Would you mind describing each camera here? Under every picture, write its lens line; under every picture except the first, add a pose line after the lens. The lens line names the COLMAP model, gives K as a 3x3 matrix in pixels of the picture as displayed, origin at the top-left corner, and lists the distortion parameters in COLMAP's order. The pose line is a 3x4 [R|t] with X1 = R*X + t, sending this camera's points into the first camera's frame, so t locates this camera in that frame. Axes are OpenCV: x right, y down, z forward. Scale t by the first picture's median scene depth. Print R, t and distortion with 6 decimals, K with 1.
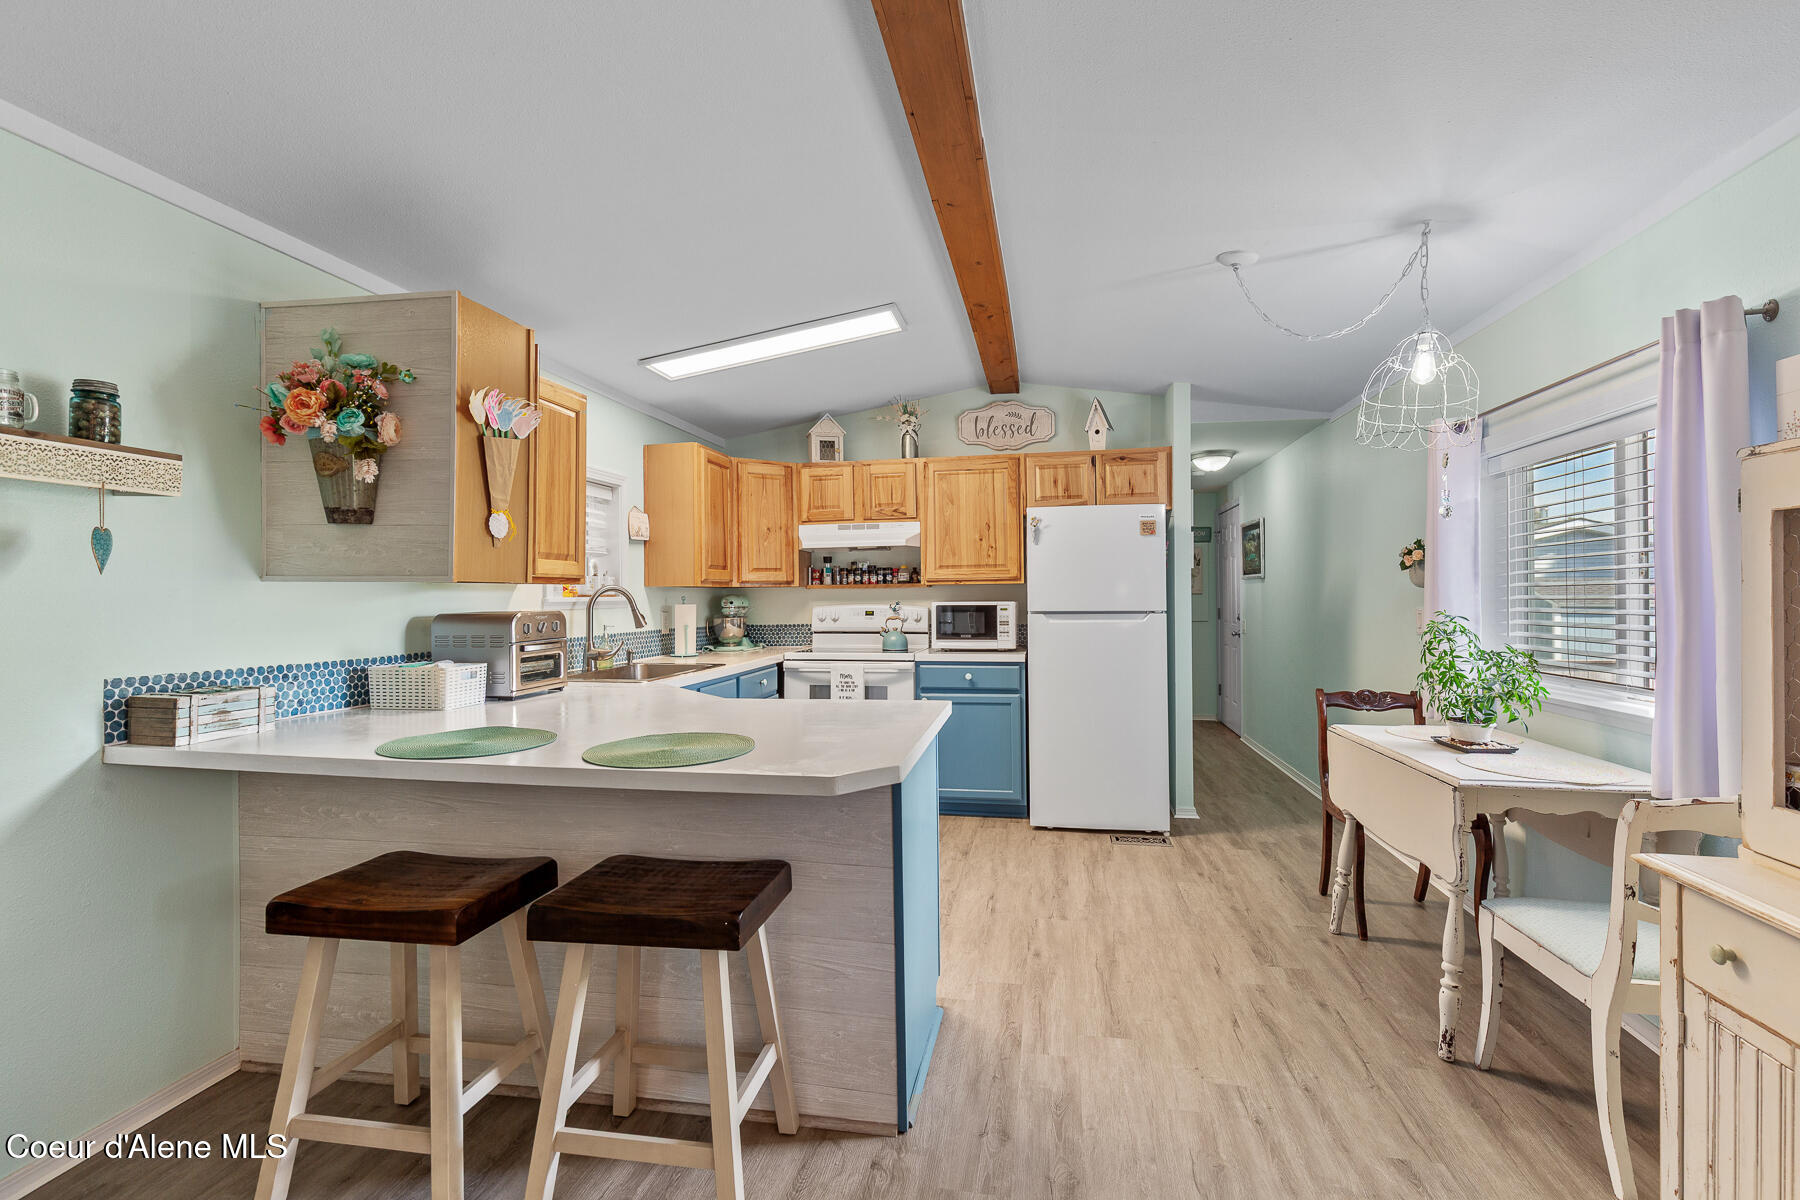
lens RADIAL K [[809.4, 0, 901.6], [0, 809.4, 590.3], [0, 0, 1]] dist [0.002501, -0.000403]
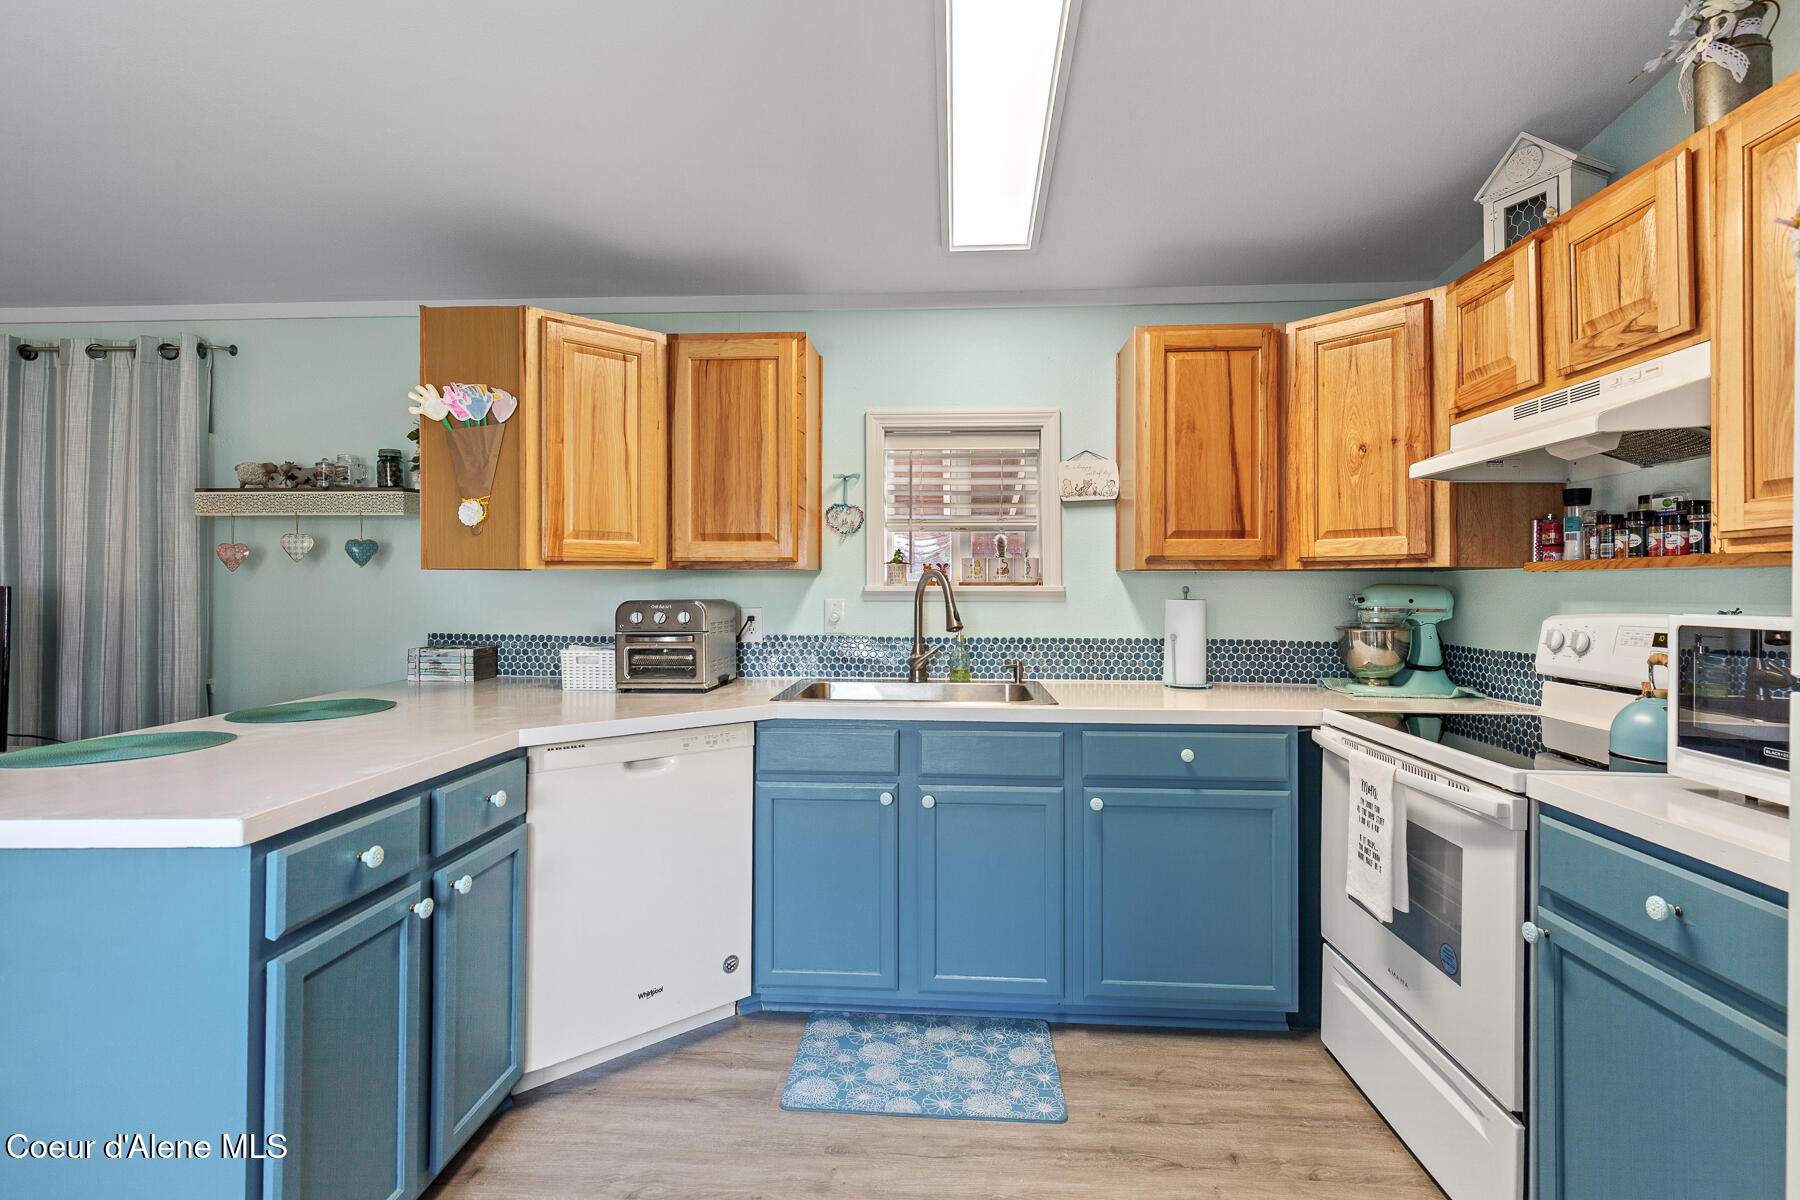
lens RADIAL K [[789.5, 0, 906.8], [0, 789.5, 565.0], [0, 0, 1]] dist [0.008954, 0.000121]
pose [[0.131432, 0.000134, -0.991325, 0.299304], [0.006198, 0.999980, 0.000957, -0.007814], [0.991306, -0.006270, 0.131429, 0.755655]]
